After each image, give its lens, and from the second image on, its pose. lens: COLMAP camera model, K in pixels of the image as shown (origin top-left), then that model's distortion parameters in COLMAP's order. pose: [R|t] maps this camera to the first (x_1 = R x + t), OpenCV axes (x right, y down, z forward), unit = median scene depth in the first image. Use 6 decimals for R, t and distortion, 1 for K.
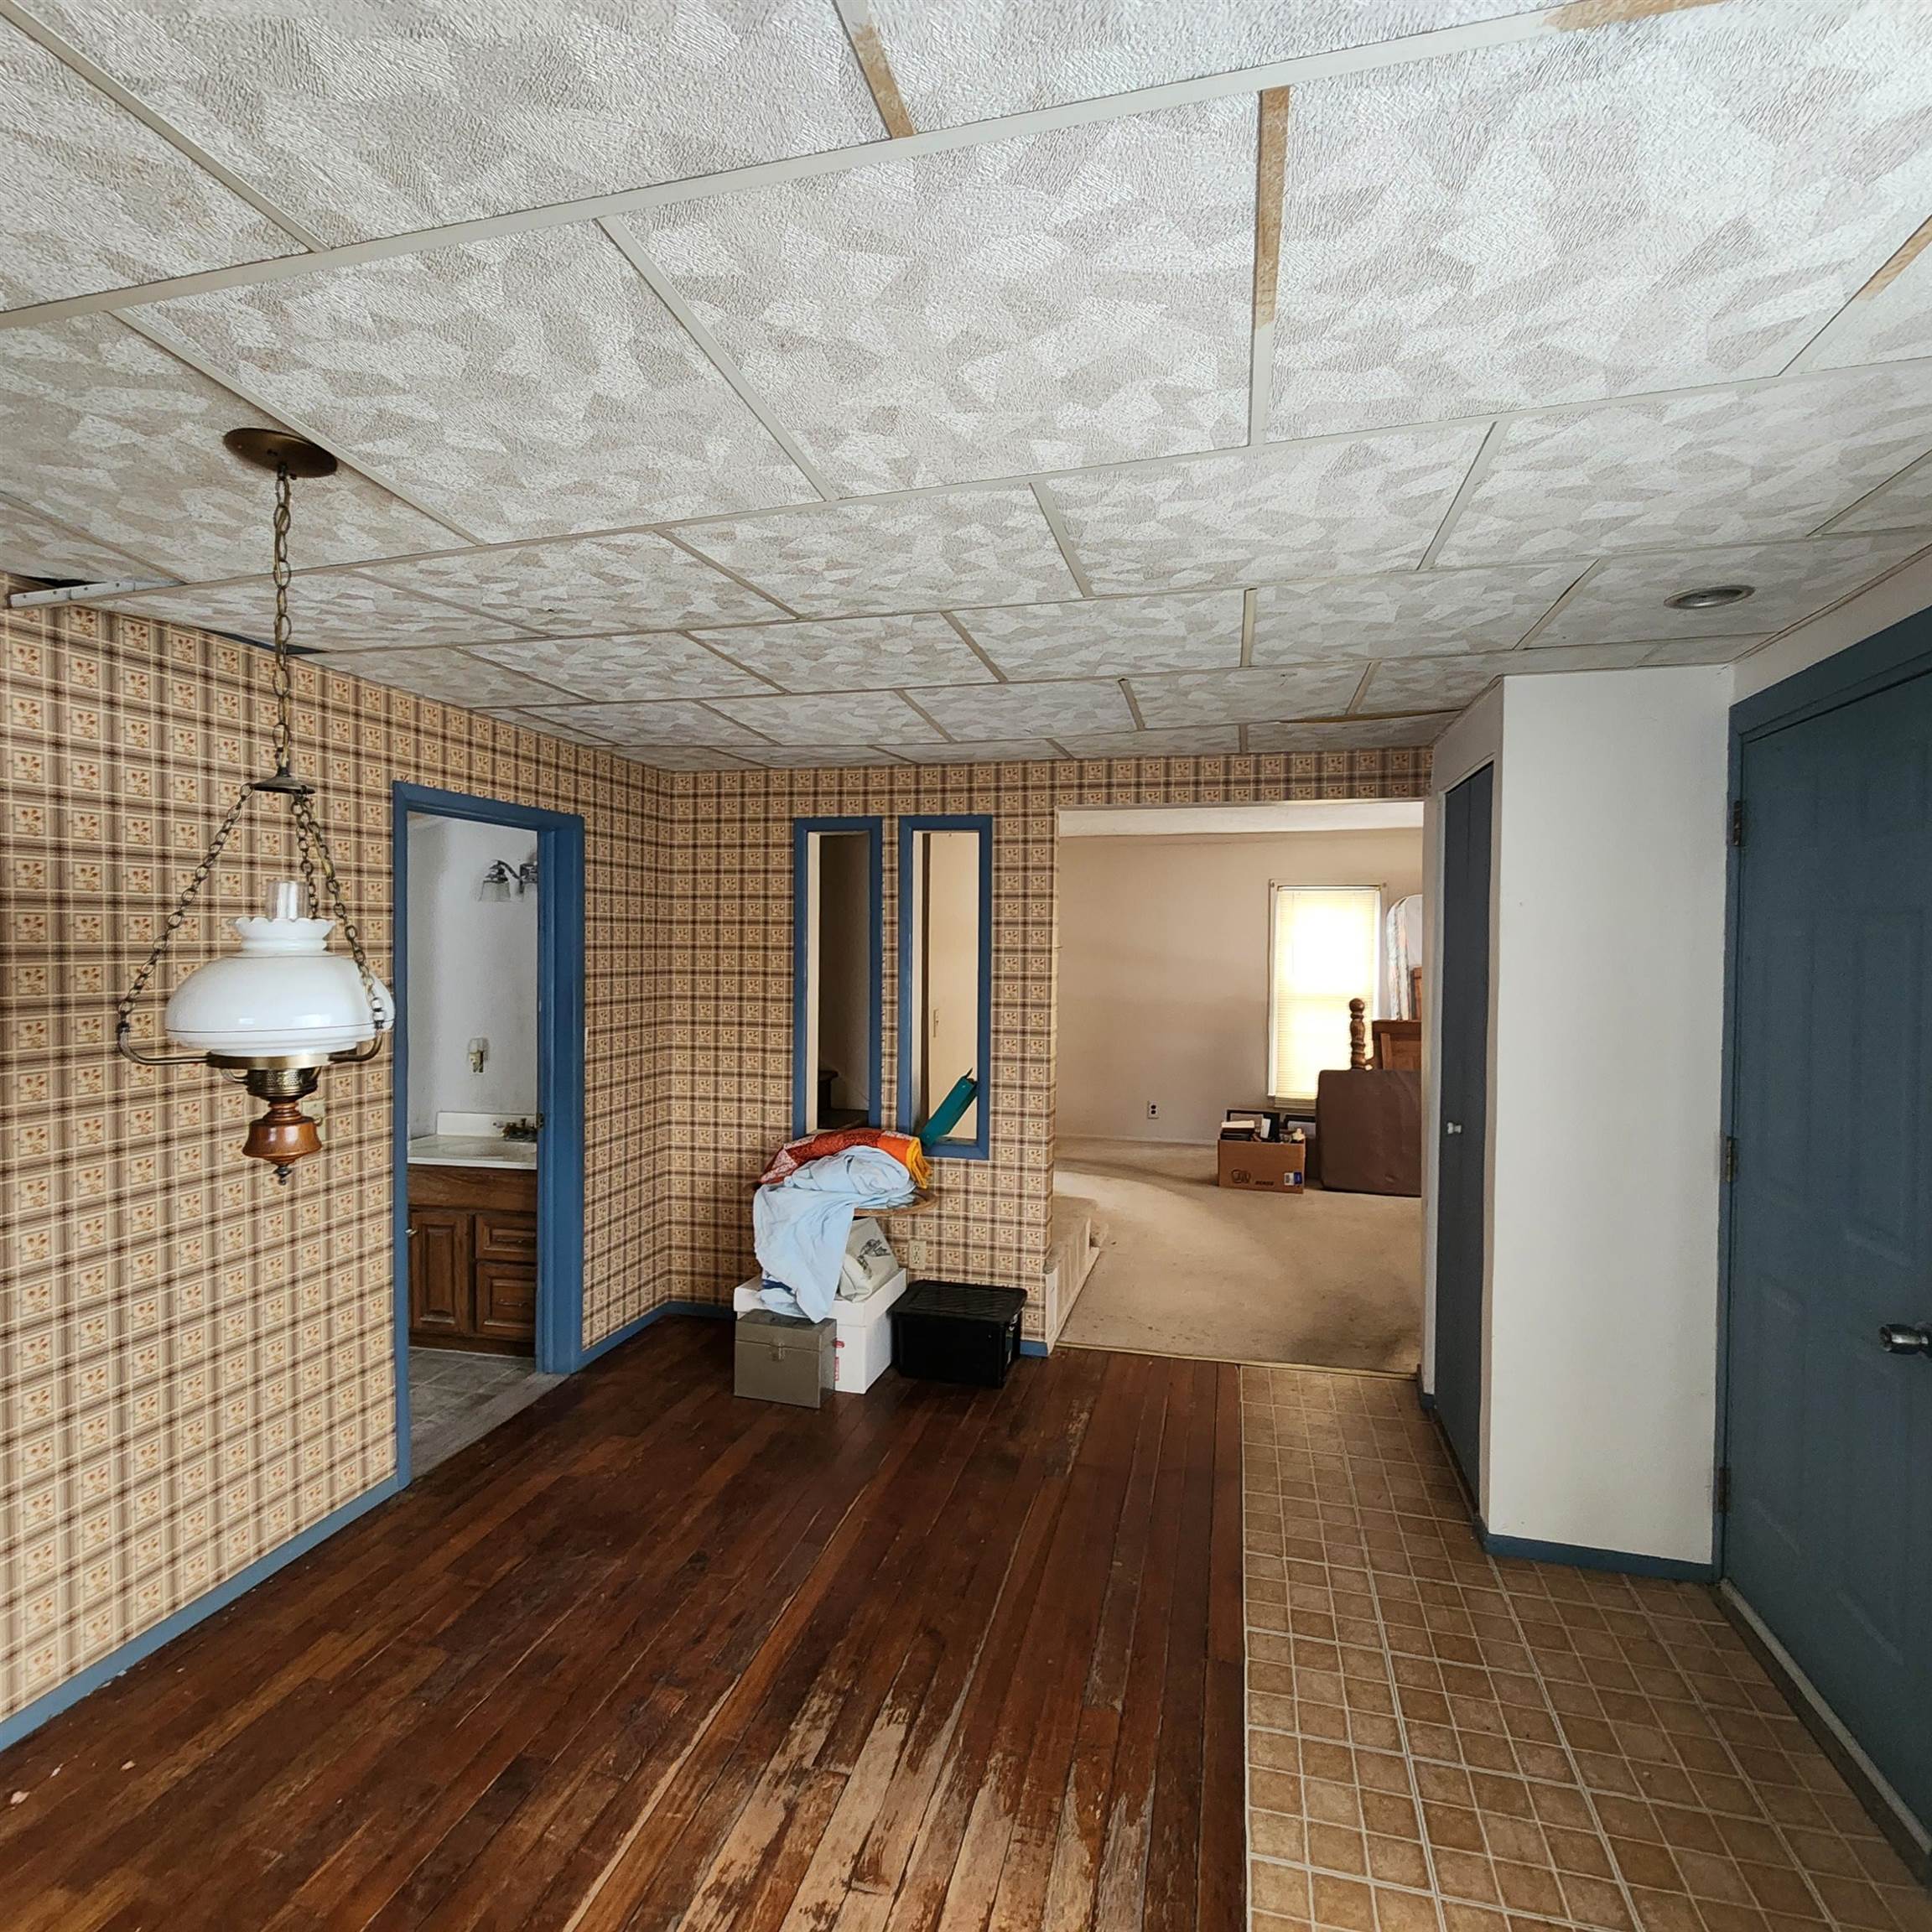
lens RADIAL K [[1026.0, 0, 970.0], [0, 1026.0, 962.4], [0, 0, 1]] dist [-0.018710, -0.000459]
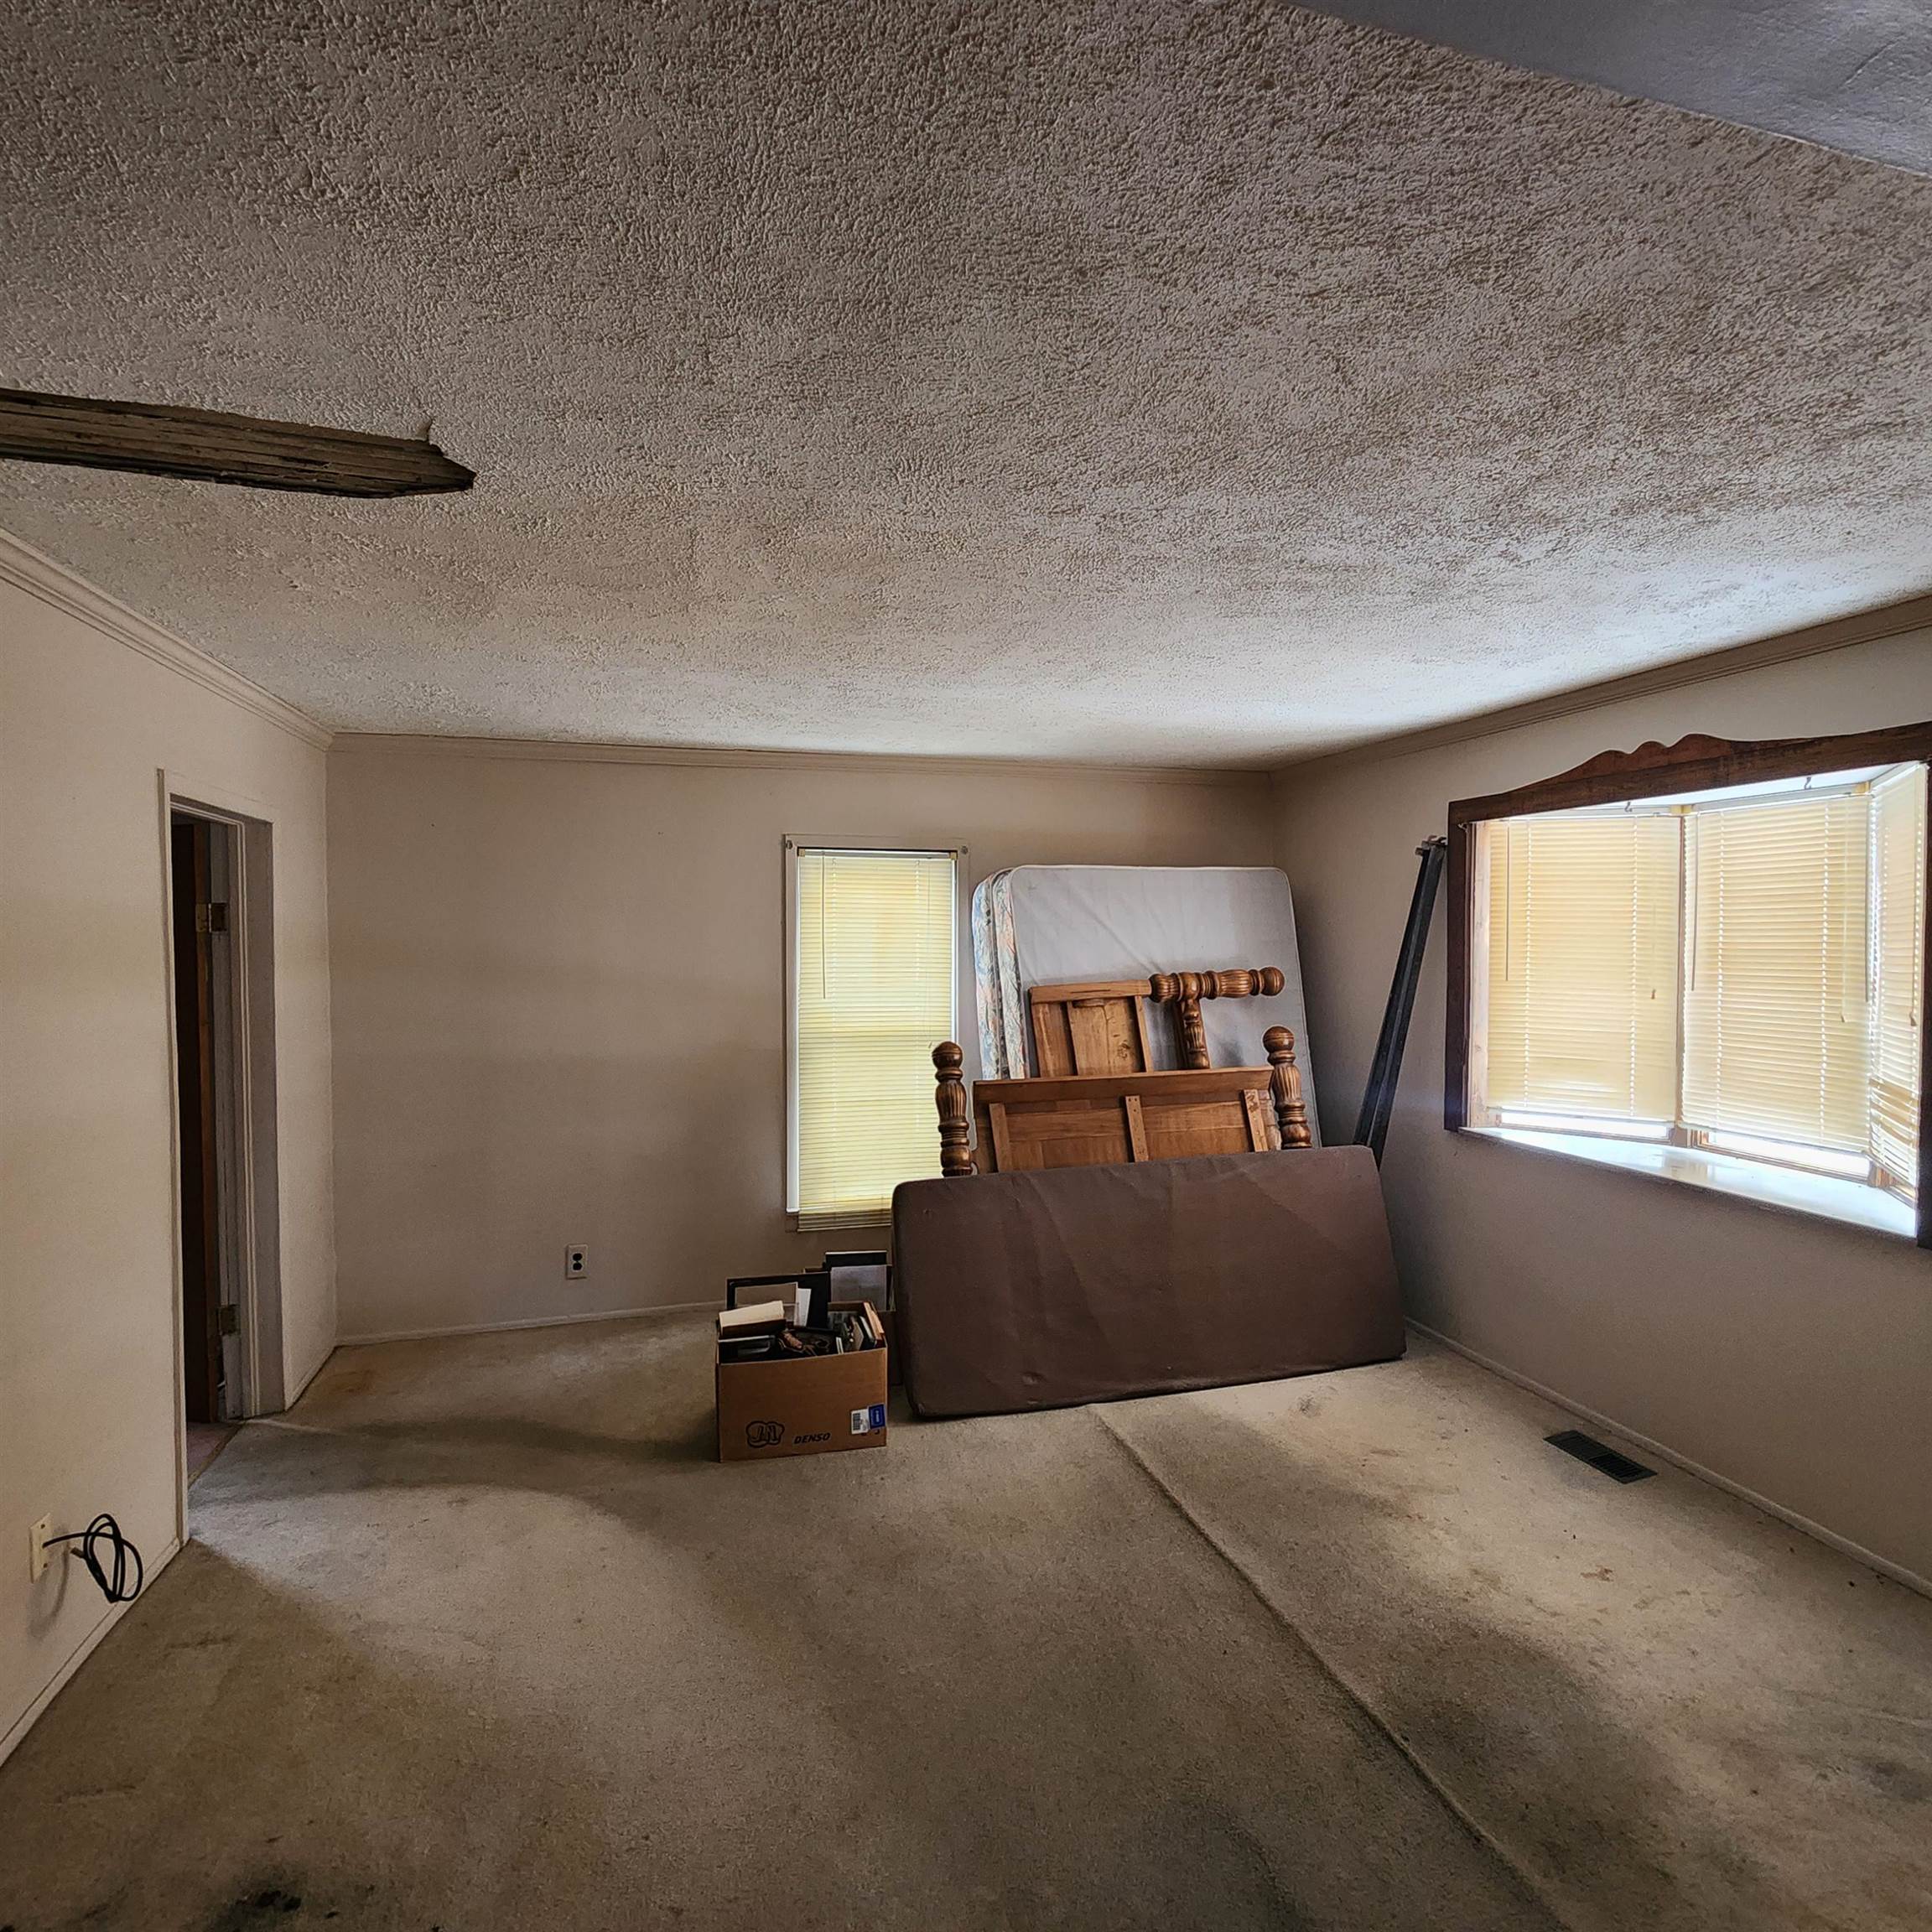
lens RADIAL K [[1026.0, 0, 968.3], [0, 1026.0, 963.7], [0, 0, 1]] dist [-0.018710, -0.000459]
pose [[0.859061, -0.023331, 0.511342, 0.100240], [0.018547, 0.999723, 0.014455, -0.017717], [-0.511538, -0.002933, 0.859256, 0.511913]]
